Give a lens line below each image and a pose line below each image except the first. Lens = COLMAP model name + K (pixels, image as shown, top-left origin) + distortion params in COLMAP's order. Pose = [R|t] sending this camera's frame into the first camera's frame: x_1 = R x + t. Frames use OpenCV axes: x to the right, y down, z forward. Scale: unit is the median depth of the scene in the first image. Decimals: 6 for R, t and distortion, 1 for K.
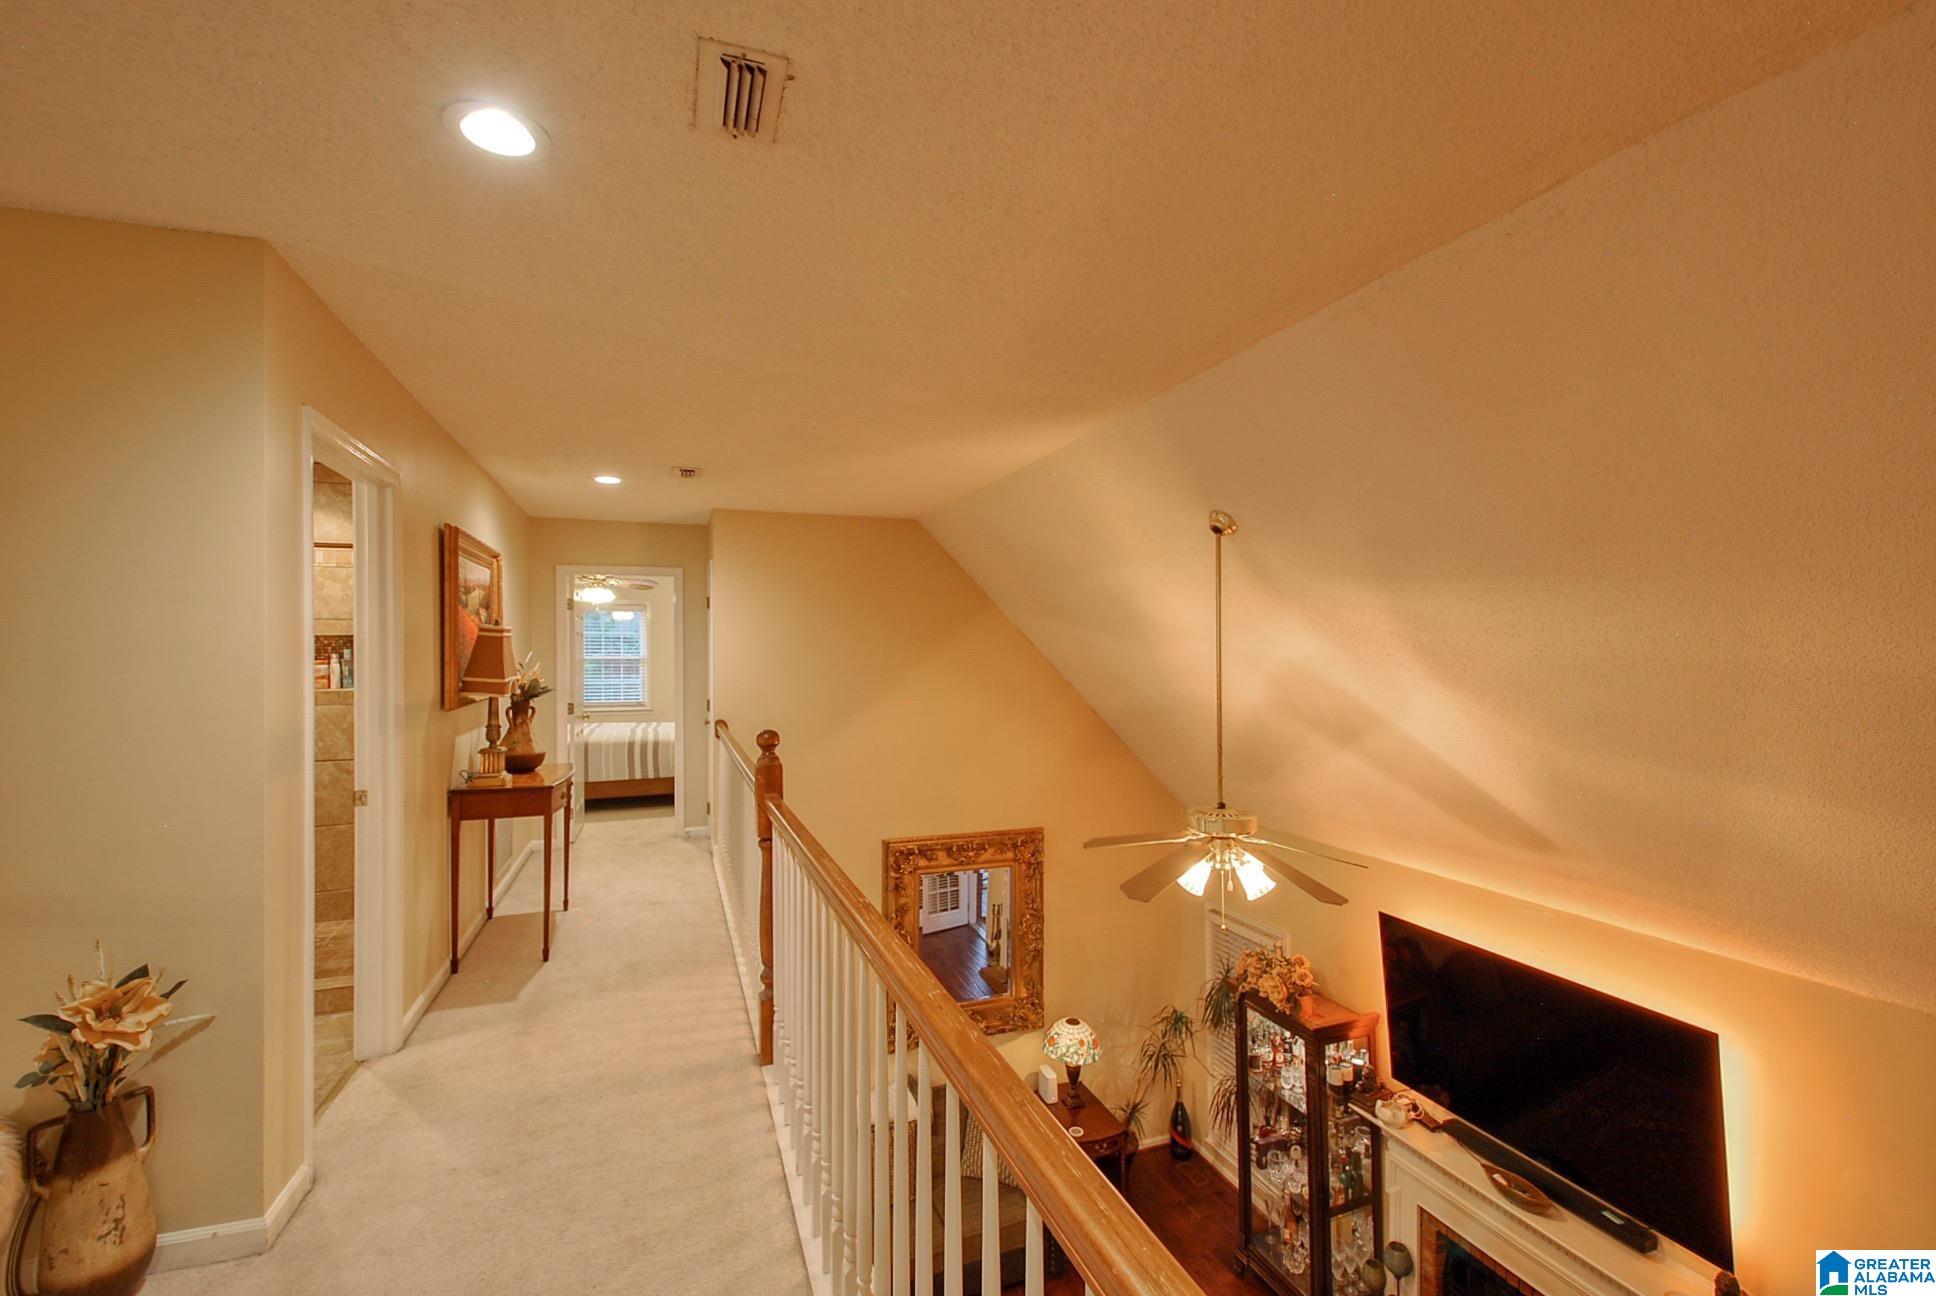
lens RADIAL K [[855.3, 0, 973.6], [0, 855.3, 645.6], [0, 0, 1]] dist [0.009876, -0.010473]
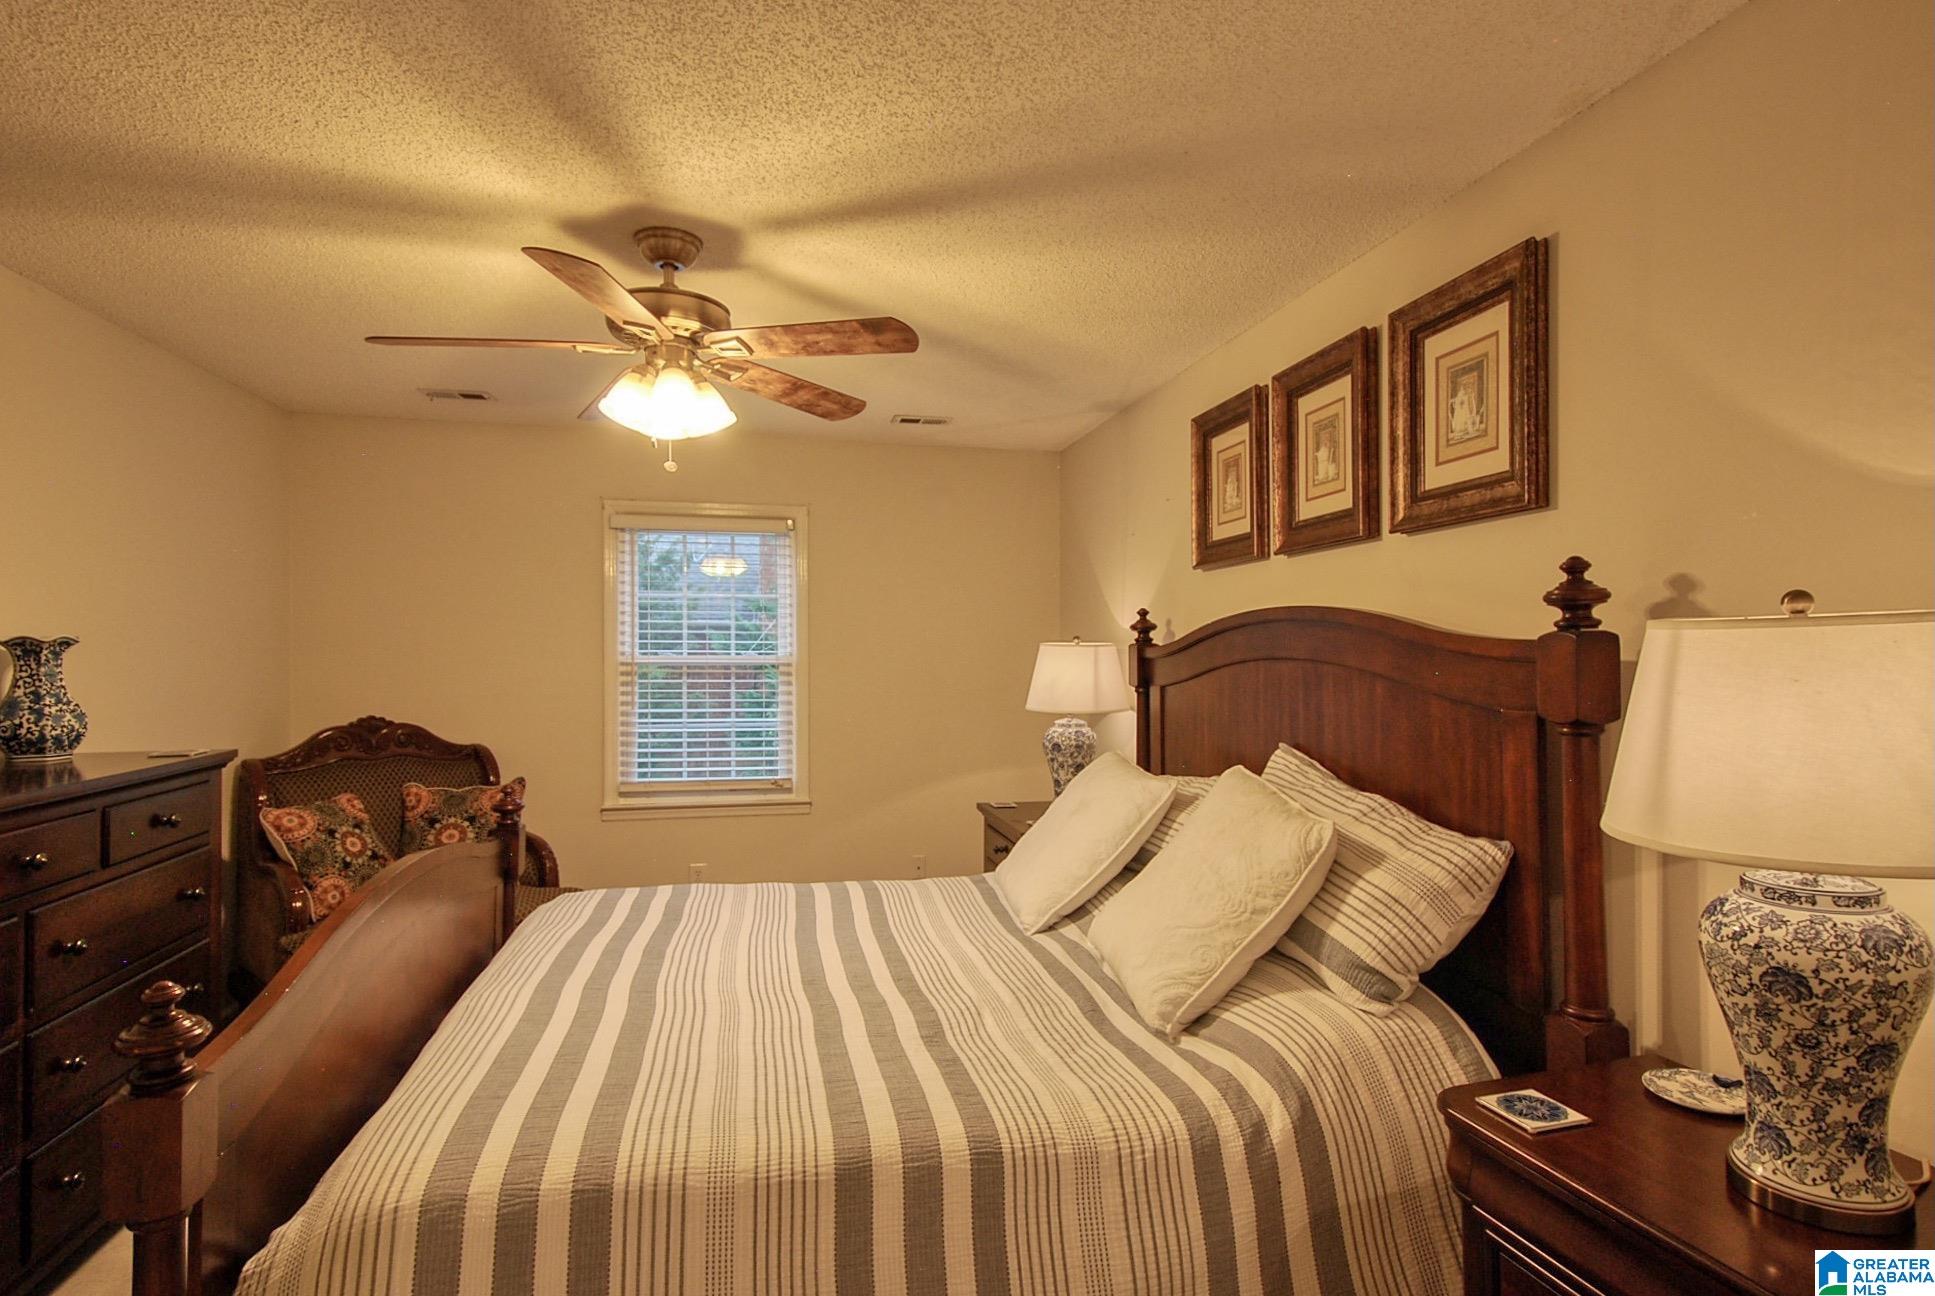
lens RADIAL K [[1003.9, 0, 966.8], [0, 1003.9, 648.3], [0, 0, 1]] dist [-0.001199, -0.000067]
pose [[0.991446, 0.005688, -0.130397, -0.348264], [-0.005438, 0.999983, 0.002273, 0.009270], [0.130407, -0.001545, 0.991459, 0.797596]]
